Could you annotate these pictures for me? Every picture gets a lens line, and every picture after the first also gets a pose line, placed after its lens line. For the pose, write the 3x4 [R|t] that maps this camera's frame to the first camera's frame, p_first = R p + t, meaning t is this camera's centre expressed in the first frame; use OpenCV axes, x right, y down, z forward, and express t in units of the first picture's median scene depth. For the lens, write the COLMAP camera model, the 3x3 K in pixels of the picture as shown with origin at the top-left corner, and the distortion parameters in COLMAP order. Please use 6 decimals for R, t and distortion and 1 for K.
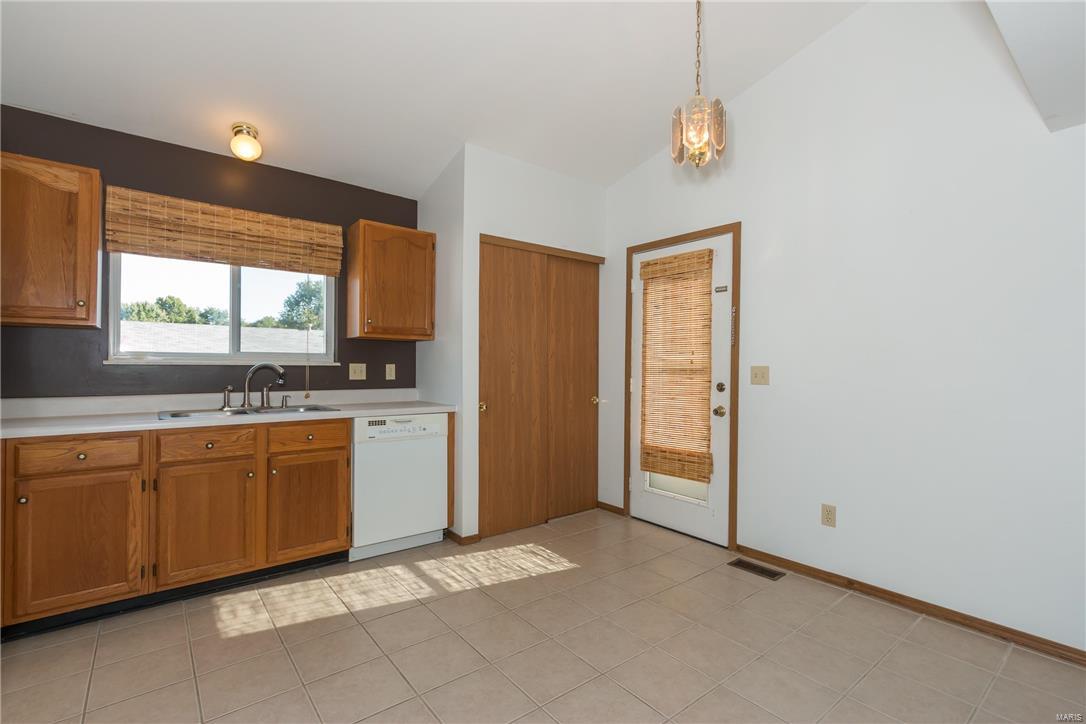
lens RADIAL K [[493.3, 0, 543.0], [0, 493.3, 362.0], [0, 0, 1]] dist [0.002457, 0.000171]
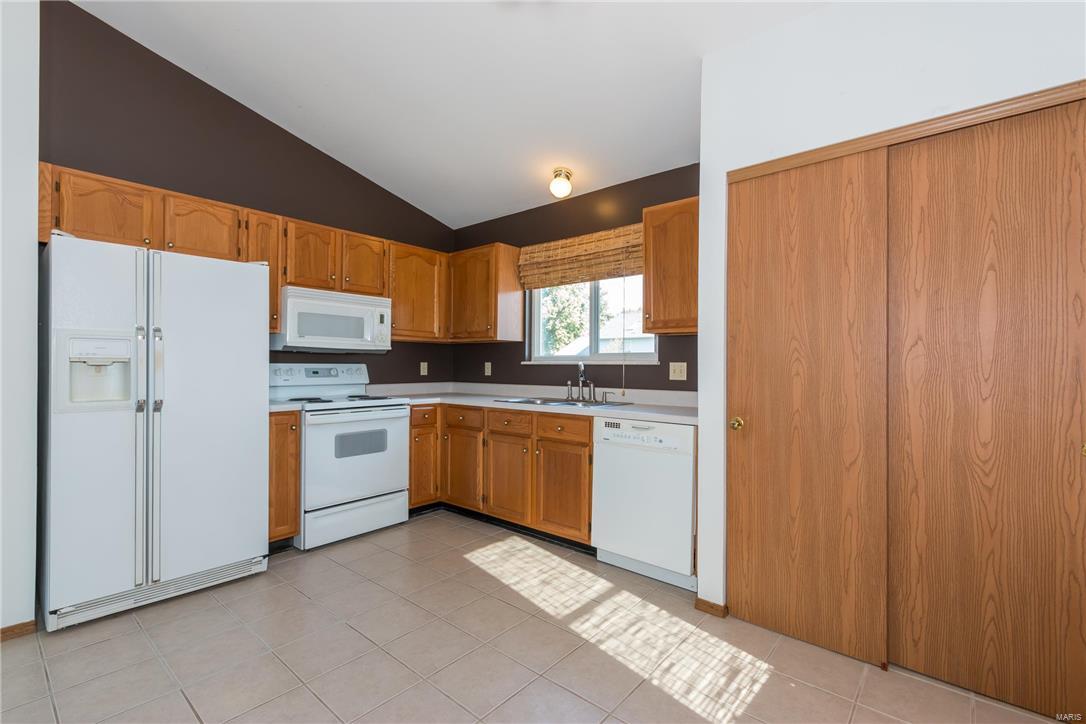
lens RADIAL K [[494.0, 0, 540.2], [0, 494.0, 364.7], [0, 0, 1]] dist [0.001741, 0.000505]
pose [[0.171452, -0.003962, -0.985184, 0.589721], [0.006332, 0.999976, -0.002919, 0.010481], [0.985172, -0.005738, 0.171473, 0.724722]]
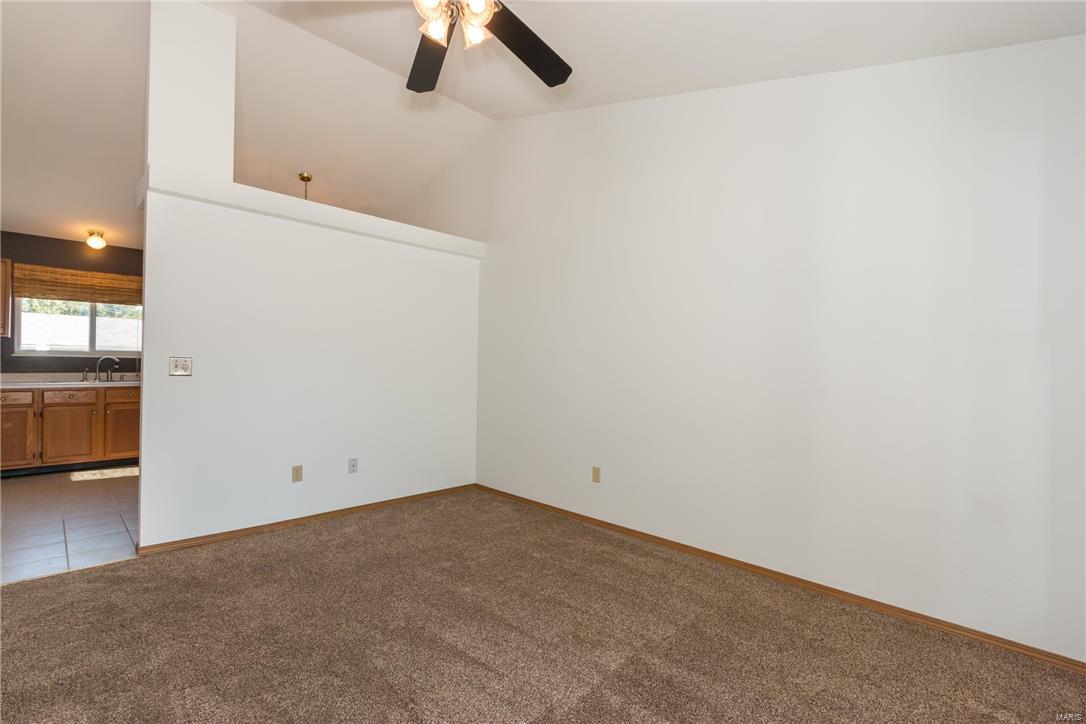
lens RADIAL K [[494.0, 0, 540.2], [0, 494.0, 364.7], [0, 0, 1]] dist [0.001741, 0.000505]
pose [[0.993449, 0.011461, 0.113702, 0.855394], [-0.012576, 0.999880, 0.009093, -0.005542], [-0.113584, -0.010464, 0.993473, -1.051021]]
